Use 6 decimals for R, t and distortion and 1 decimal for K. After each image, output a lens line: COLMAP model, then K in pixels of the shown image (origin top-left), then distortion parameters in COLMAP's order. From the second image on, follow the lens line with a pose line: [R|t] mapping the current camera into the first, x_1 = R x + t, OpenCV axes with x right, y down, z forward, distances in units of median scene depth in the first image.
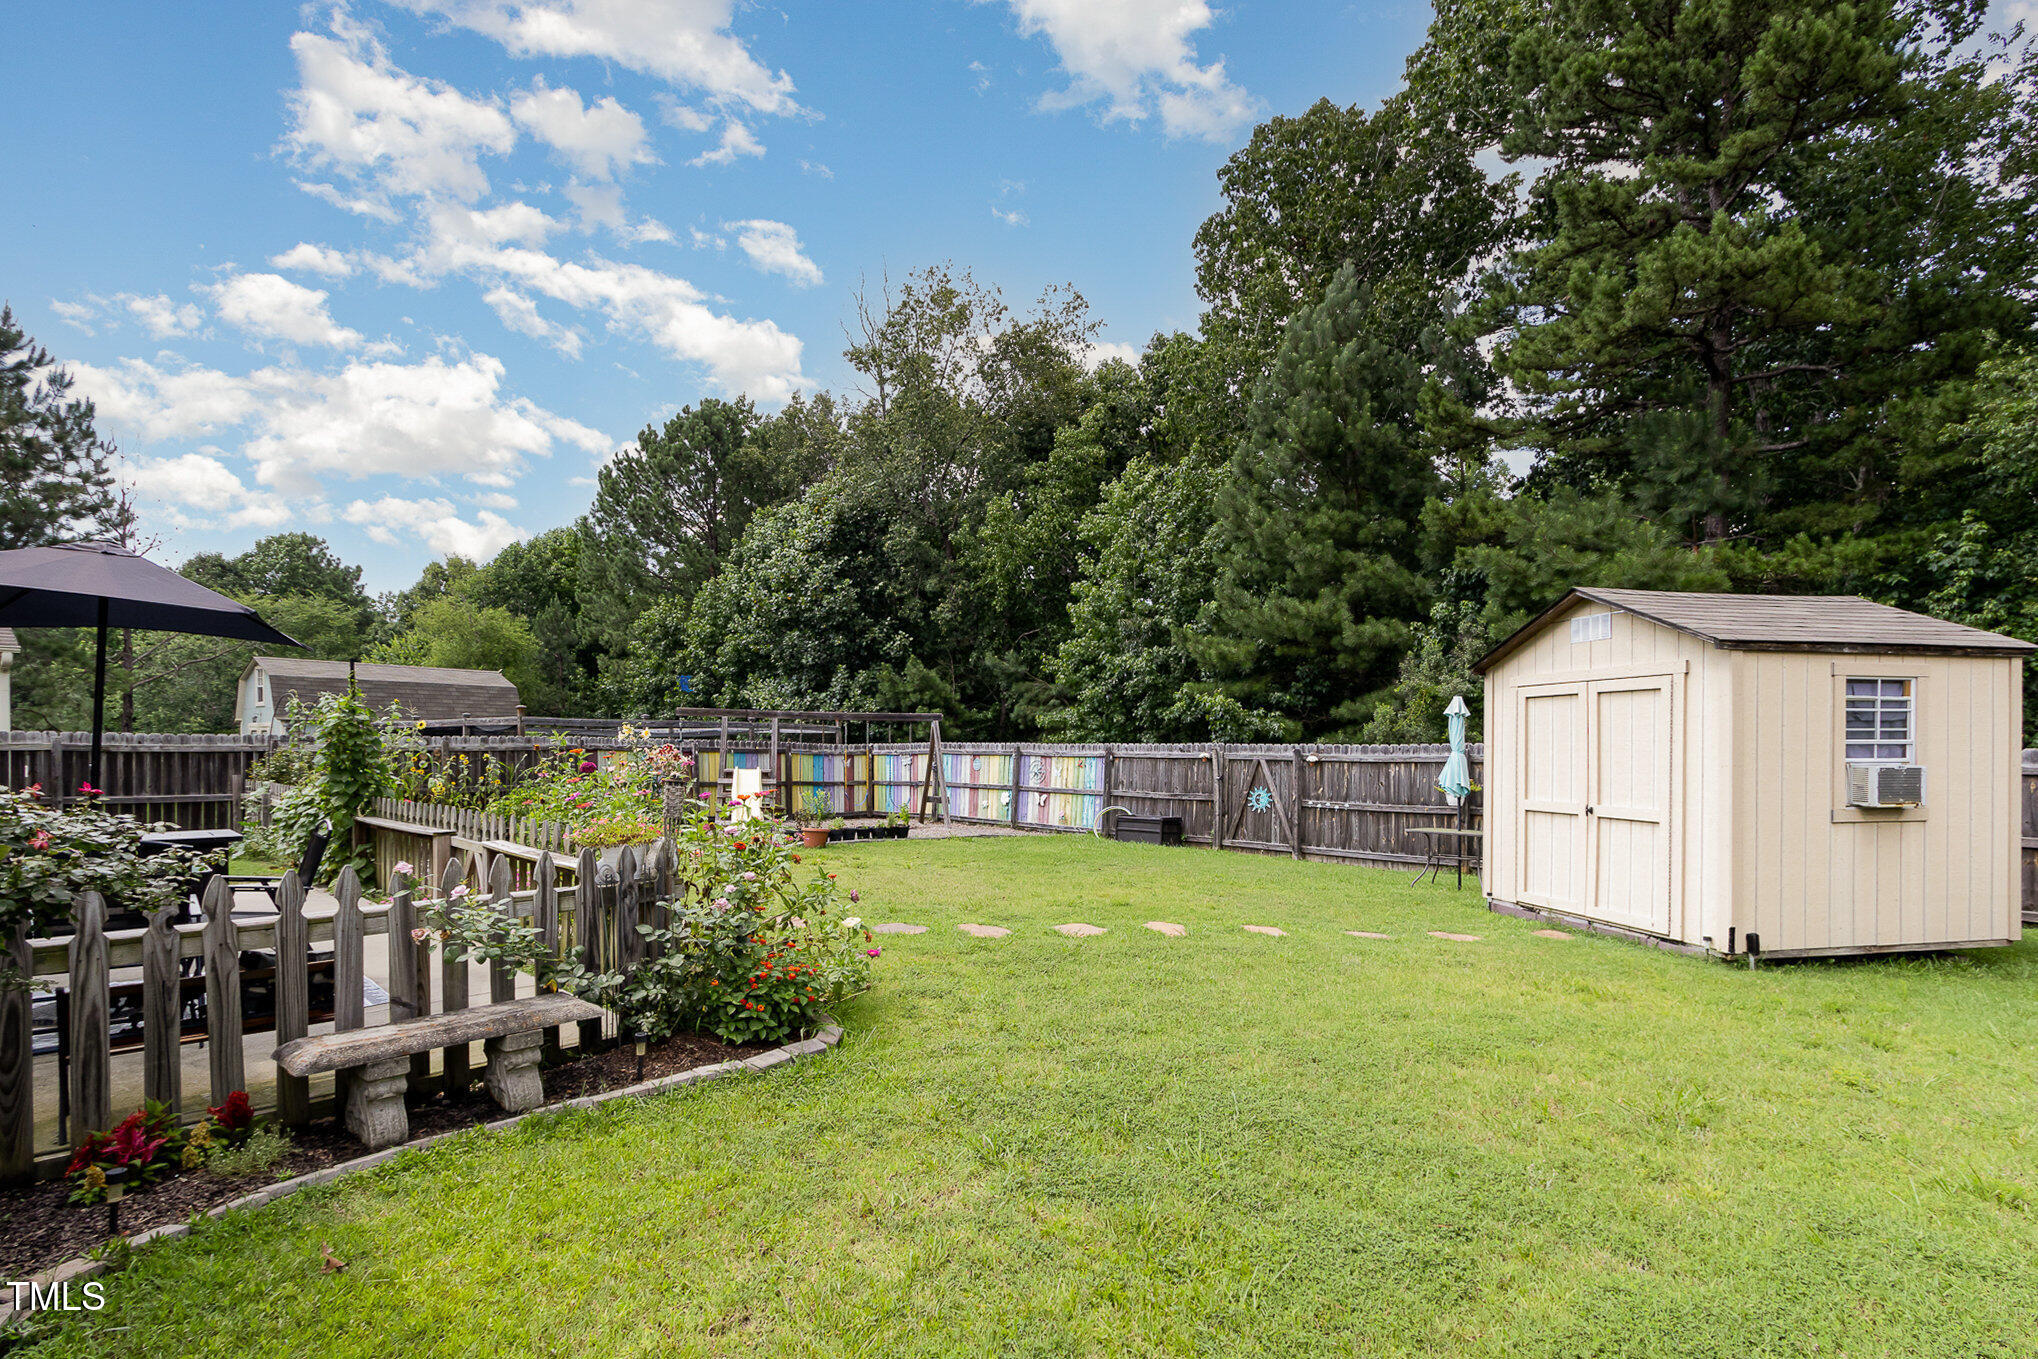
lens RADIAL K [[949.0, 0, 1010.5], [0, 949.0, 750.1], [0, 0, 1]] dist [-0.000225, -0.002025]
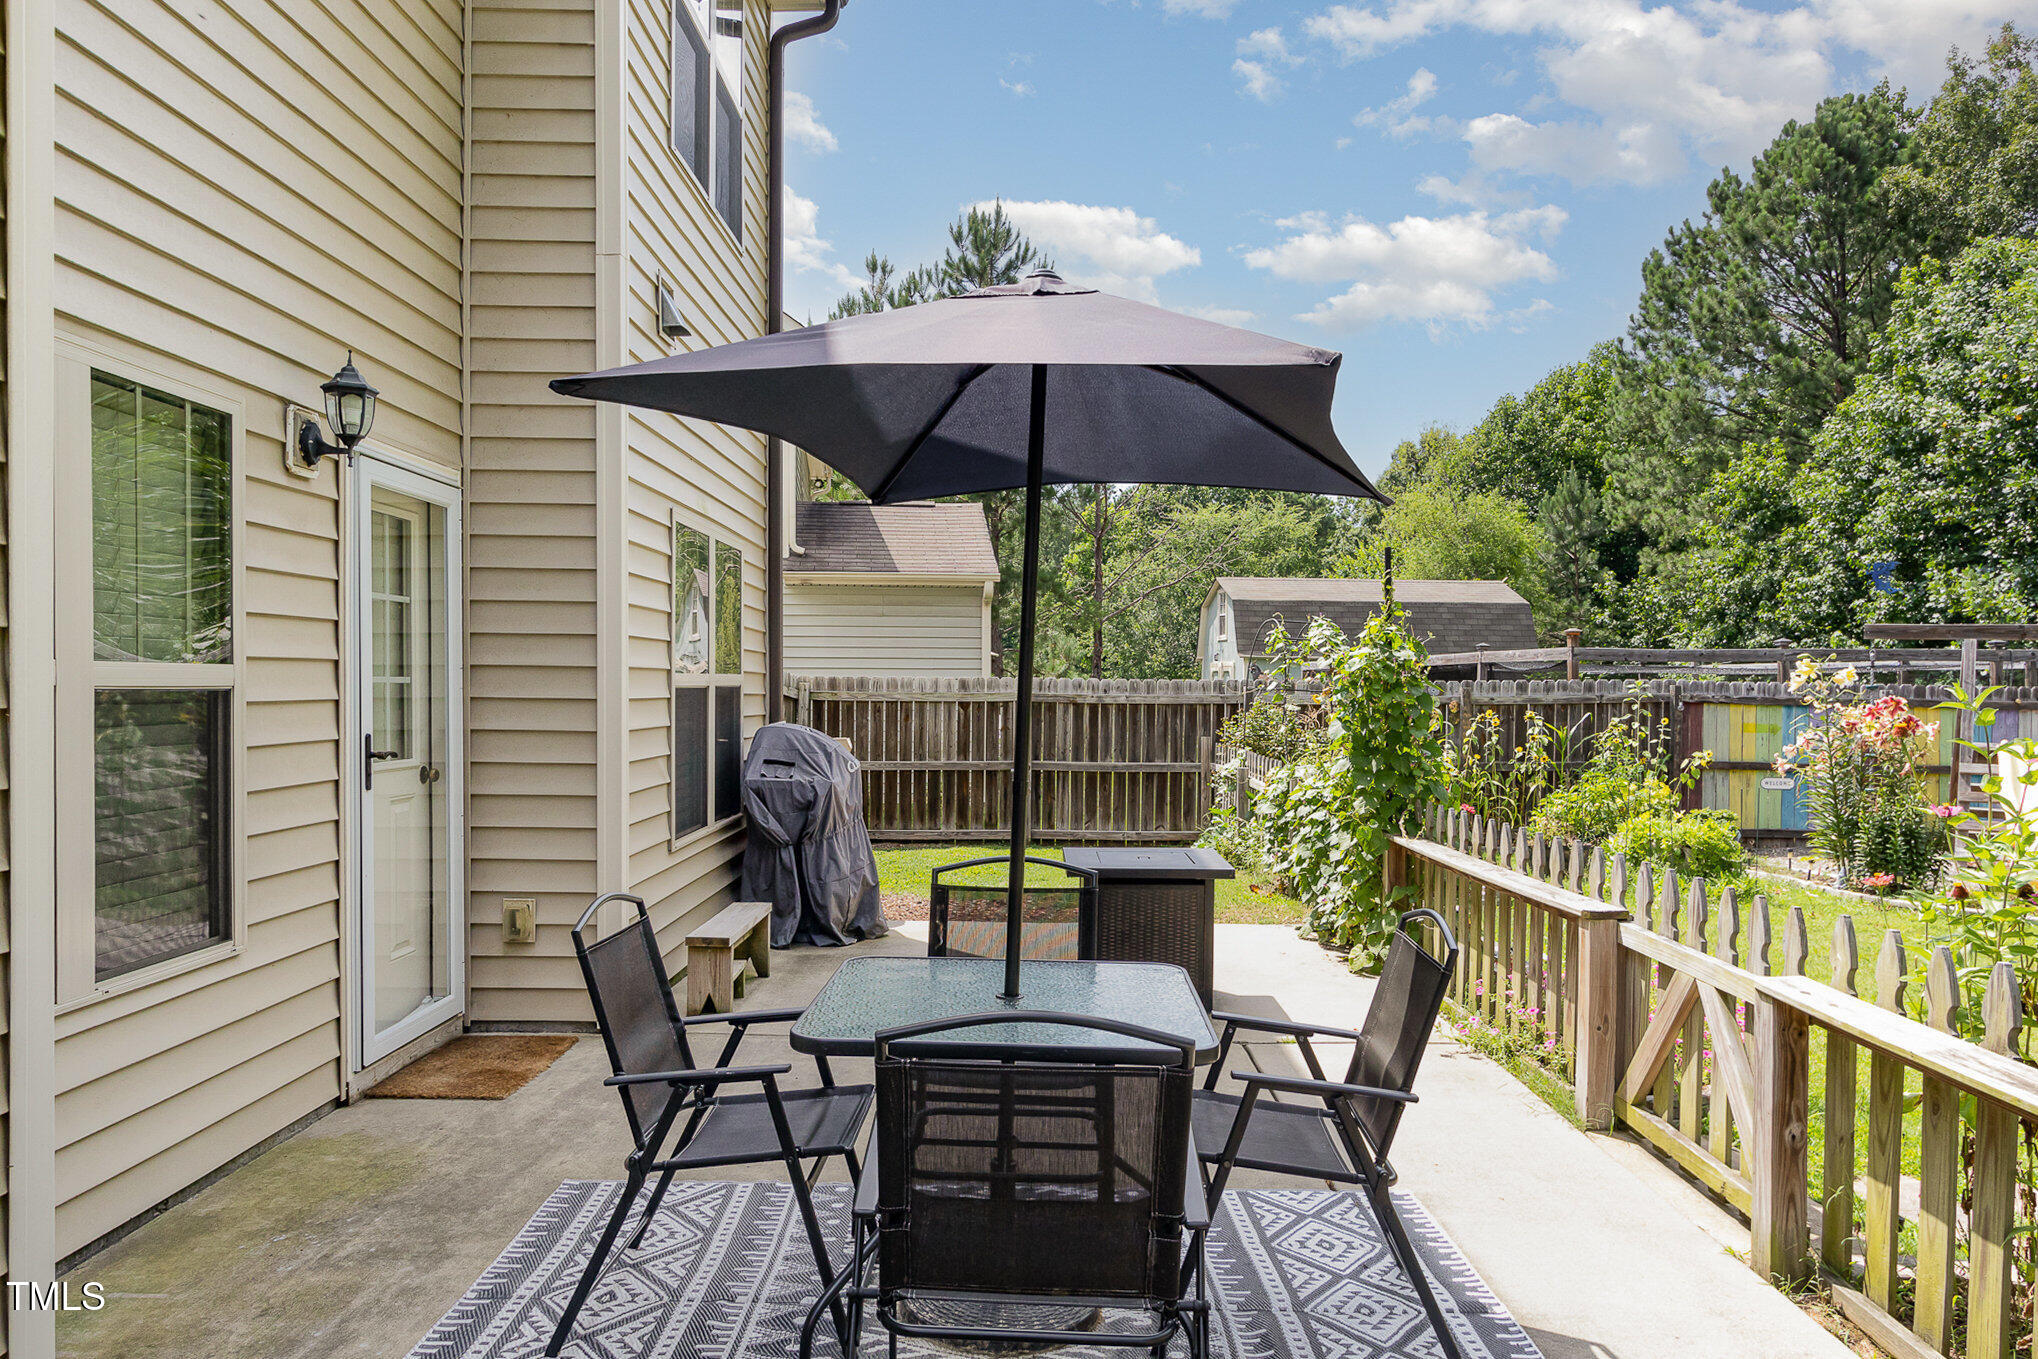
lens RADIAL K [[949.0, 0, 1022.8], [0, 949.0, 682.9], [0, 0, 1]] dist [-0.000225, -0.002025]
pose [[0.666243, 0.007034, -0.745701, -0.299733], [-0.004481, 0.999975, 0.005430, -0.014404], [0.745721, -0.000276, 0.666258, 0.335987]]
